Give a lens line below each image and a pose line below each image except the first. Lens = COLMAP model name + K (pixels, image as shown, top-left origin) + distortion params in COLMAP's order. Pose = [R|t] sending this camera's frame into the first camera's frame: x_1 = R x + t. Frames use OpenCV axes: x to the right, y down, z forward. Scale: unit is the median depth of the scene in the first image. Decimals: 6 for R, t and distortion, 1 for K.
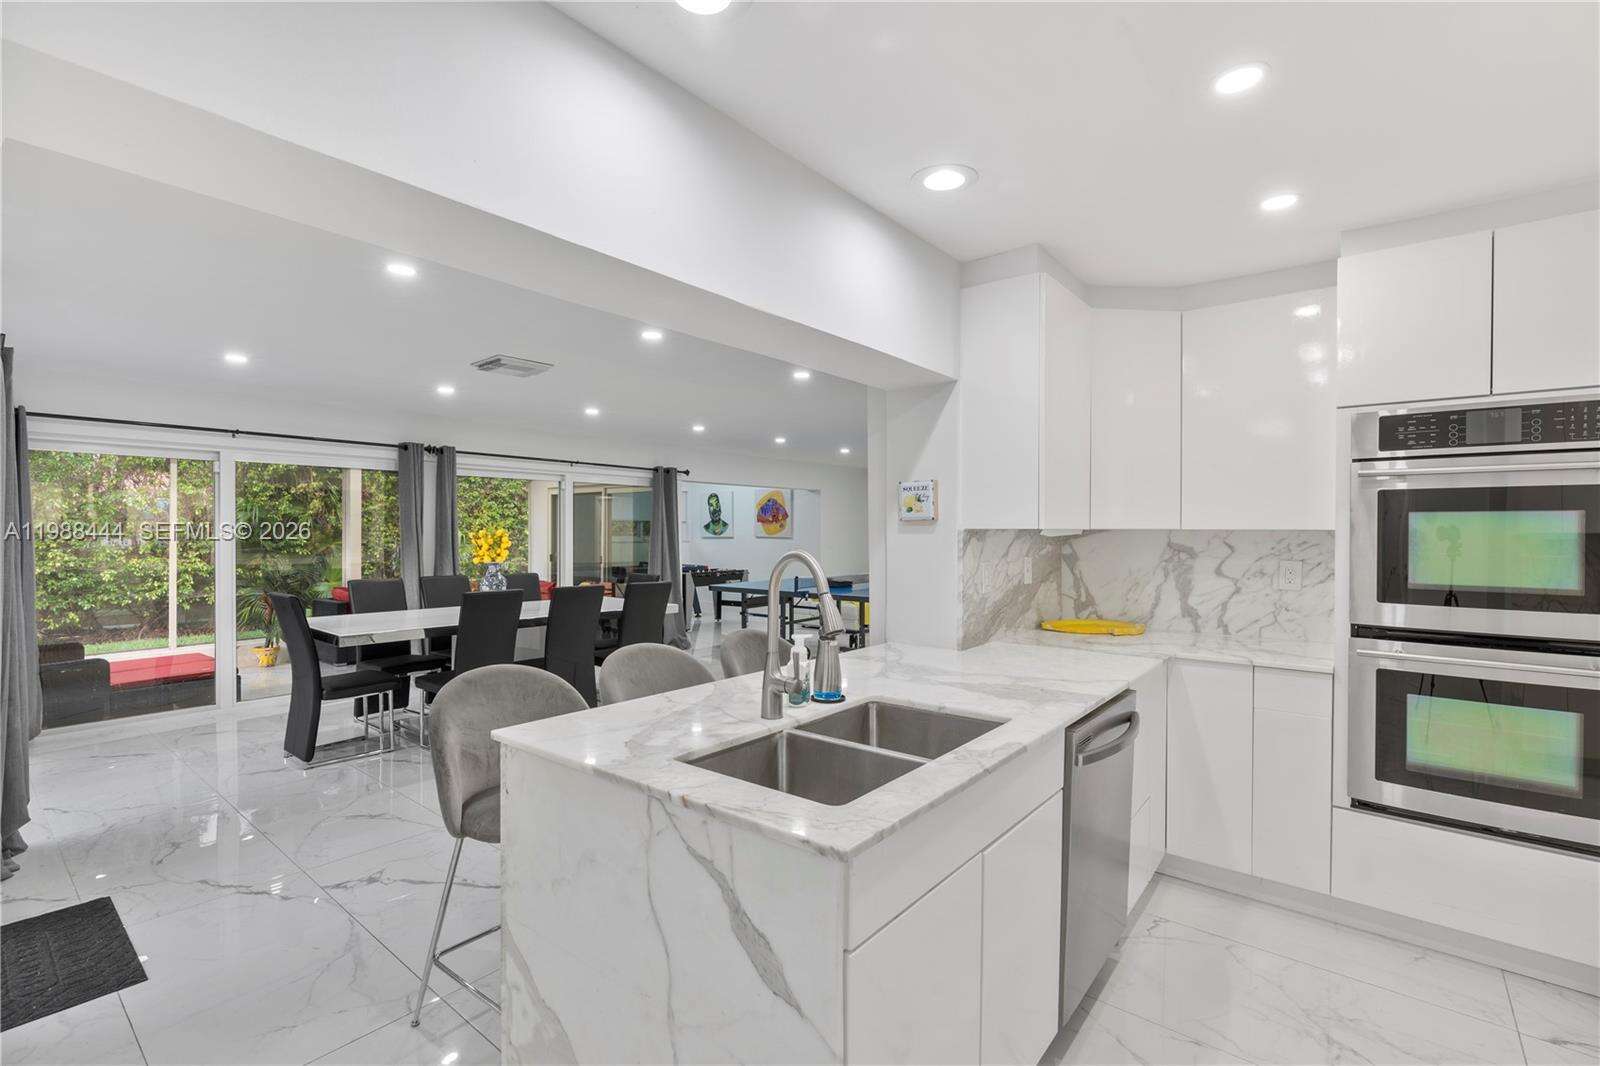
lens RADIAL K [[734.1, 0, 795.5], [0, 734.1, 538.8], [0, 0, 1]] dist [-0.005825, 0.001619]
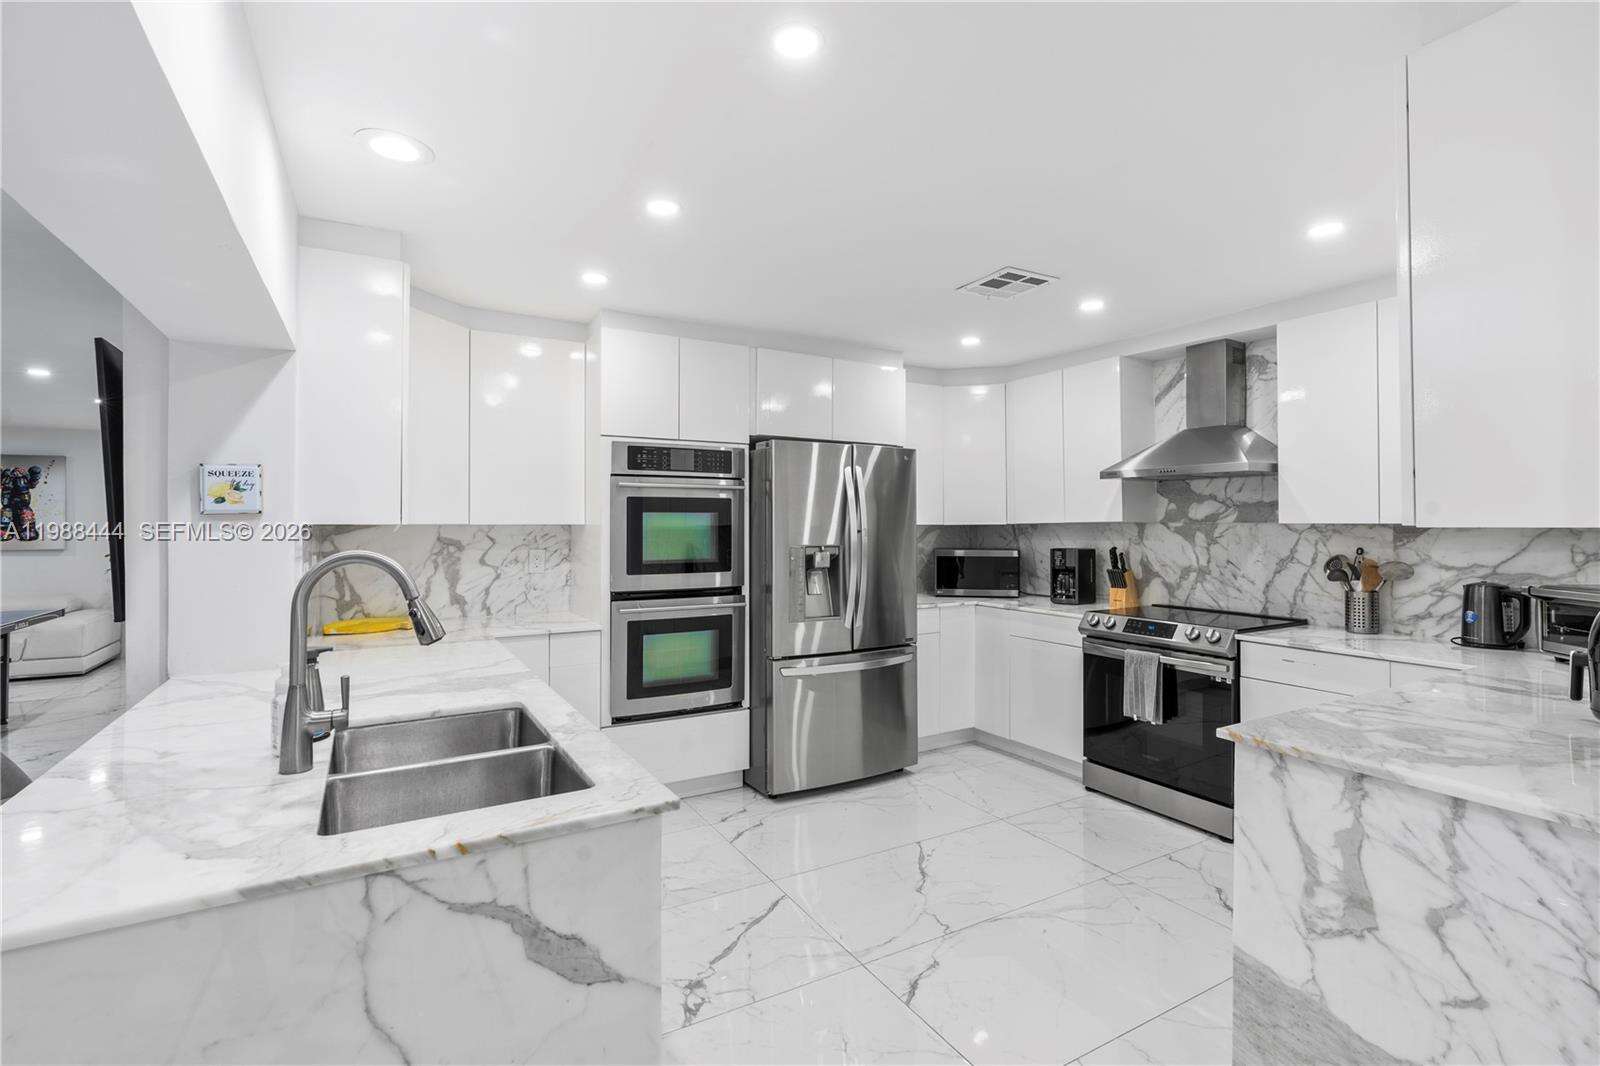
lens RADIAL K [[734.1, 0, 796.3], [0, 734.1, 521.6], [0, 0, 1]] dist [-0.005825, 0.001619]
pose [[0.353763, 0.001334, 0.935334, -0.255363], [0.015218, 0.999858, -0.007182, -0.001391], [-0.935211, 0.016774, 0.353692, 0.107422]]
